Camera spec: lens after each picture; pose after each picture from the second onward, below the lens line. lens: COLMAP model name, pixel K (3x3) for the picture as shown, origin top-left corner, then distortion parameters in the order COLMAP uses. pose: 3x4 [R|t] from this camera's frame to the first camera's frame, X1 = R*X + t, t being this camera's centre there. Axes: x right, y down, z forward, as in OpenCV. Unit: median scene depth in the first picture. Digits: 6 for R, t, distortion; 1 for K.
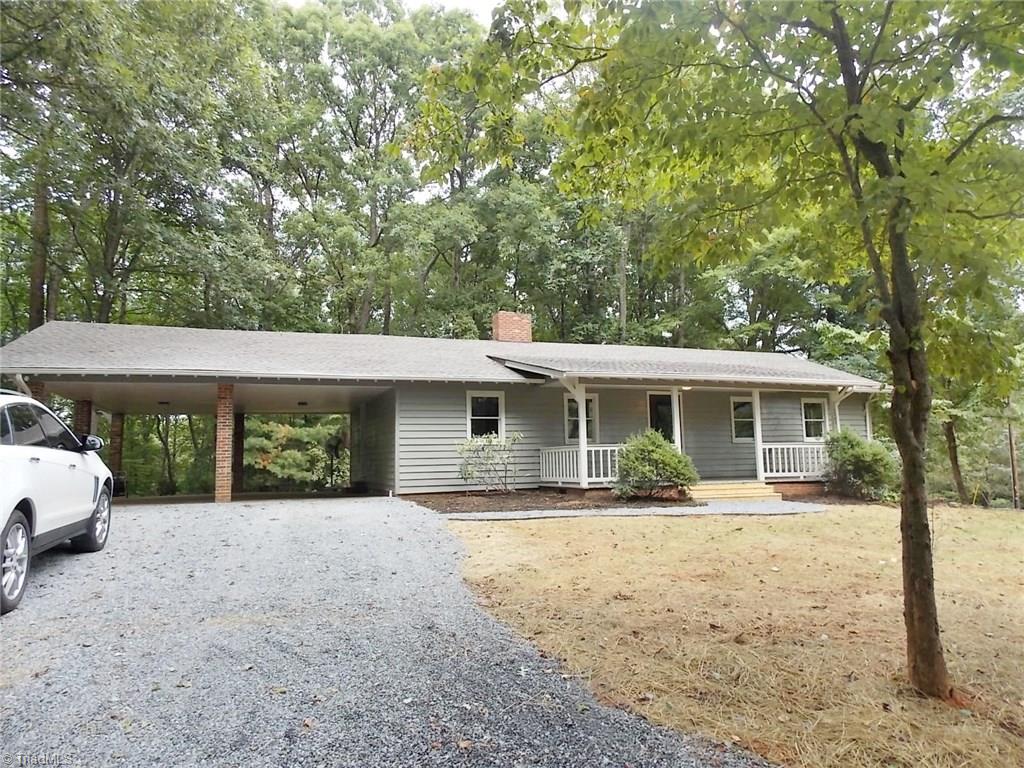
lens RADIAL K [[676.4, 0, 512.0], [0, 676.4, 384.0], [0, 0, 1]] dist [0.018019, -0.003170]
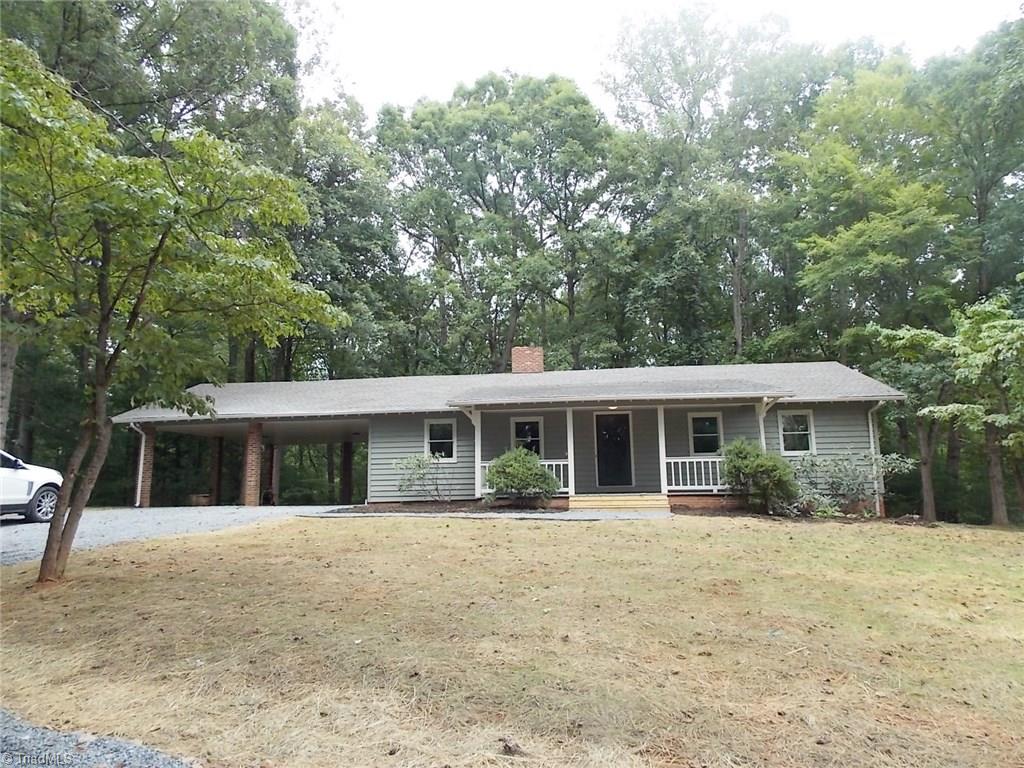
lens RADIAL K [[676.4, 0, 512.0], [0, 676.4, 384.0], [0, 0, 1]] dist [0.018019, -0.003170]
pose [[0.896407, -0.066779, -0.438172, 0.620563], [0.050527, 0.997537, -0.048660, 0.013561], [0.440342, 0.021480, 0.897573, -0.040220]]
